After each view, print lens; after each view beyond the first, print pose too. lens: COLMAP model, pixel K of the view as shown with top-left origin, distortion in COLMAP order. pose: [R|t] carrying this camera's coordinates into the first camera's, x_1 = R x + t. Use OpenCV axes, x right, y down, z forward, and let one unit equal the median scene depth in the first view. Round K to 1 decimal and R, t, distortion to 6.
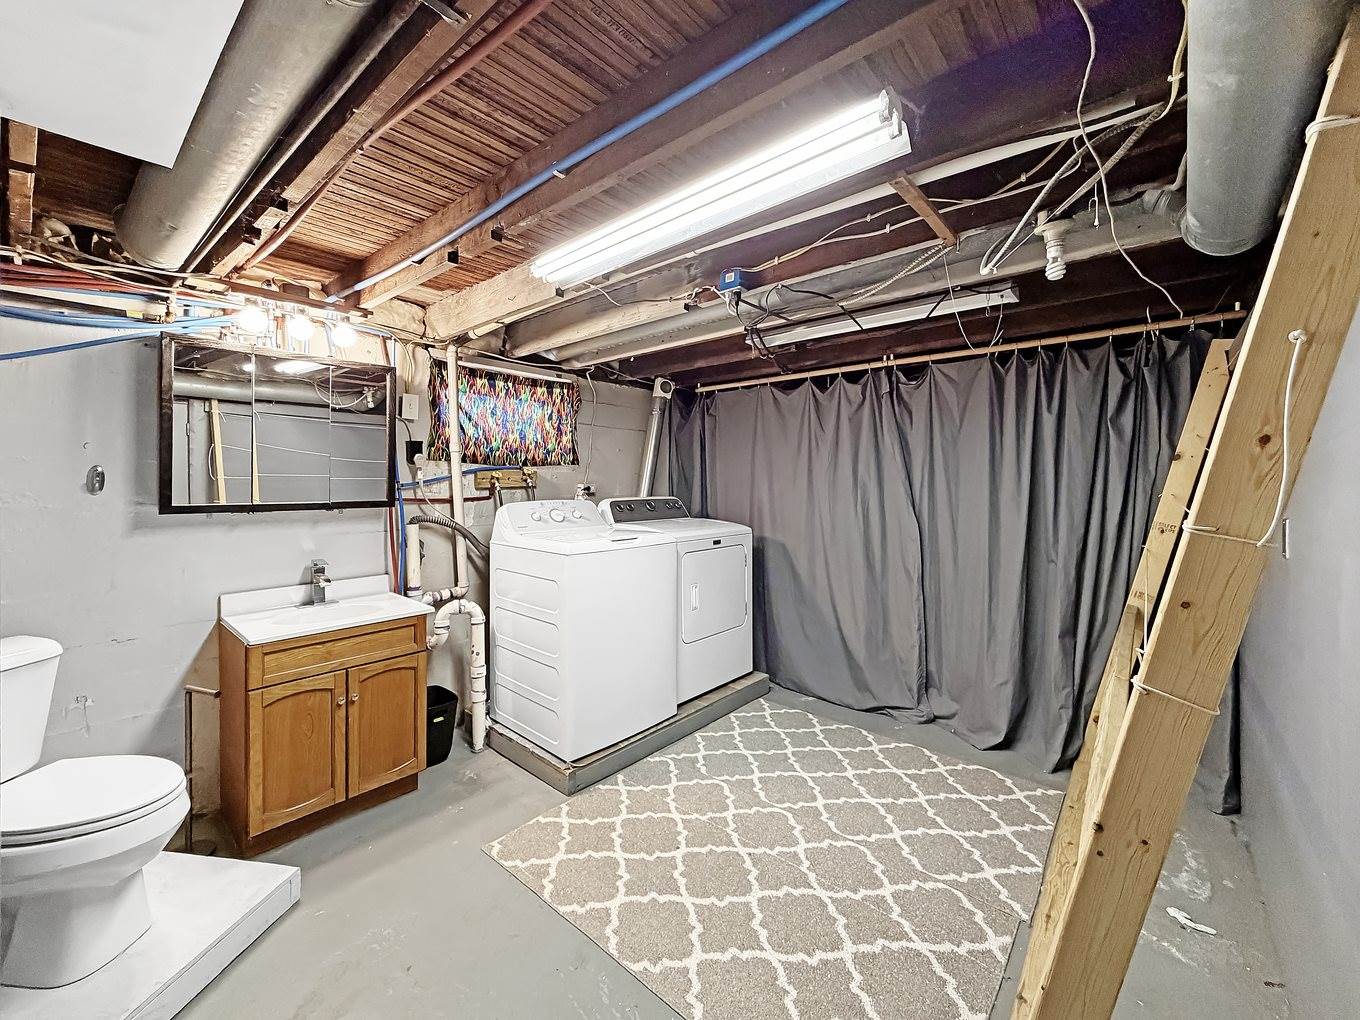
lens RADIAL K [[556.1, 0, 677.9], [0, 556.1, 495.6], [0, 0, 1]] dist [-0.001366, -0.000181]
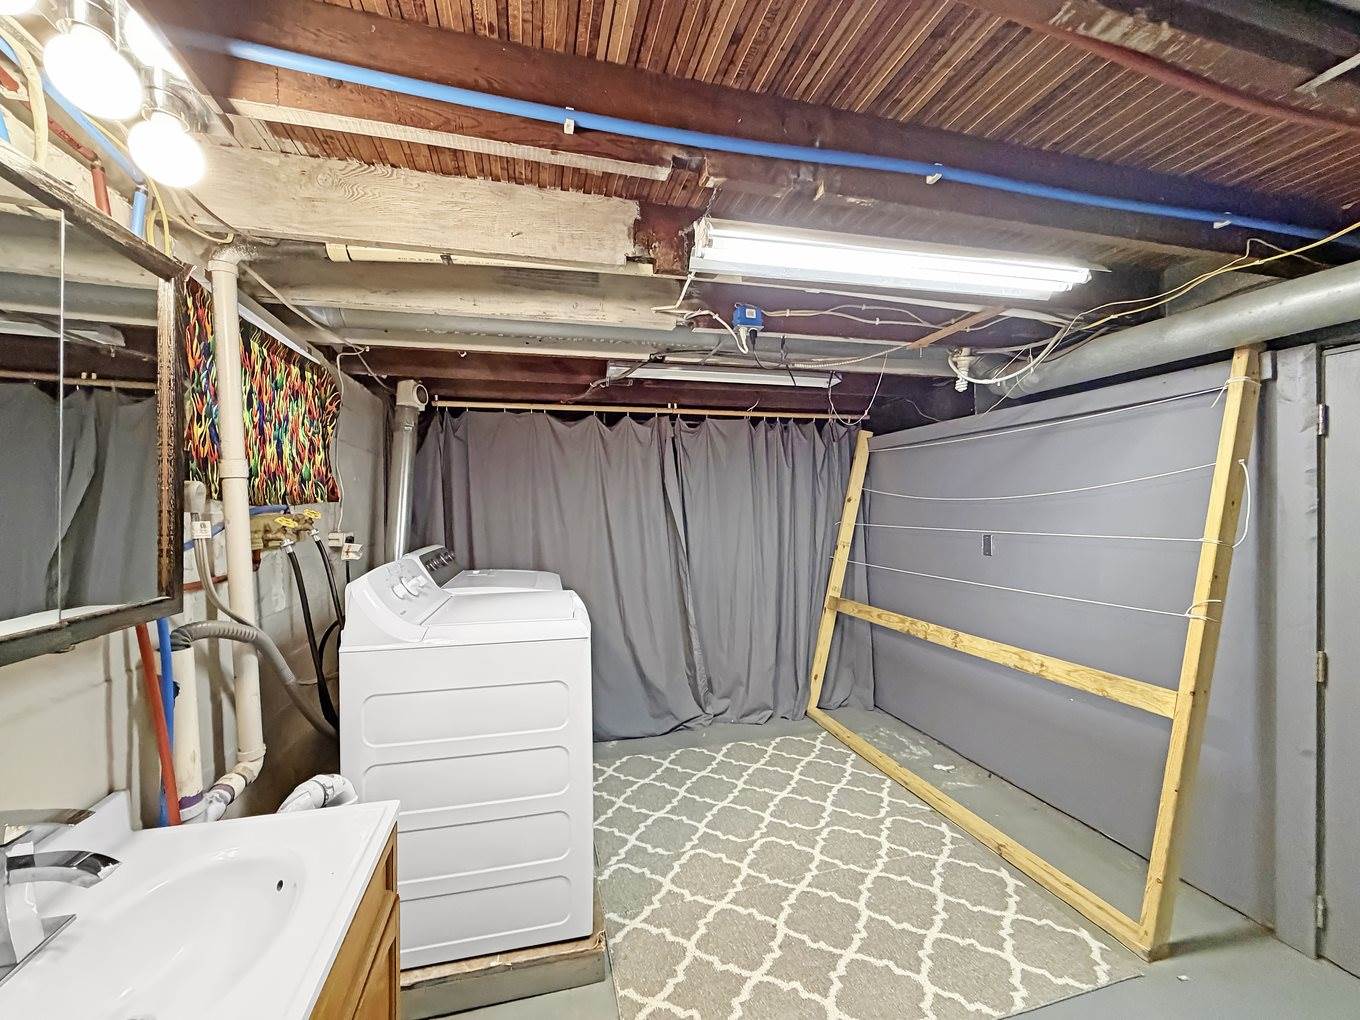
lens RADIAL K [[547.5, 0, 680.6], [0, 547.5, 521.5], [0, 0, 1]] dist [-0.001359, -0.000334]
pose [[0.557621, -0.028373, 0.829610, -0.545905], [0.034727, 0.999338, 0.010836, -0.032074], [-0.829369, 0.022767, 0.558237, 0.407603]]
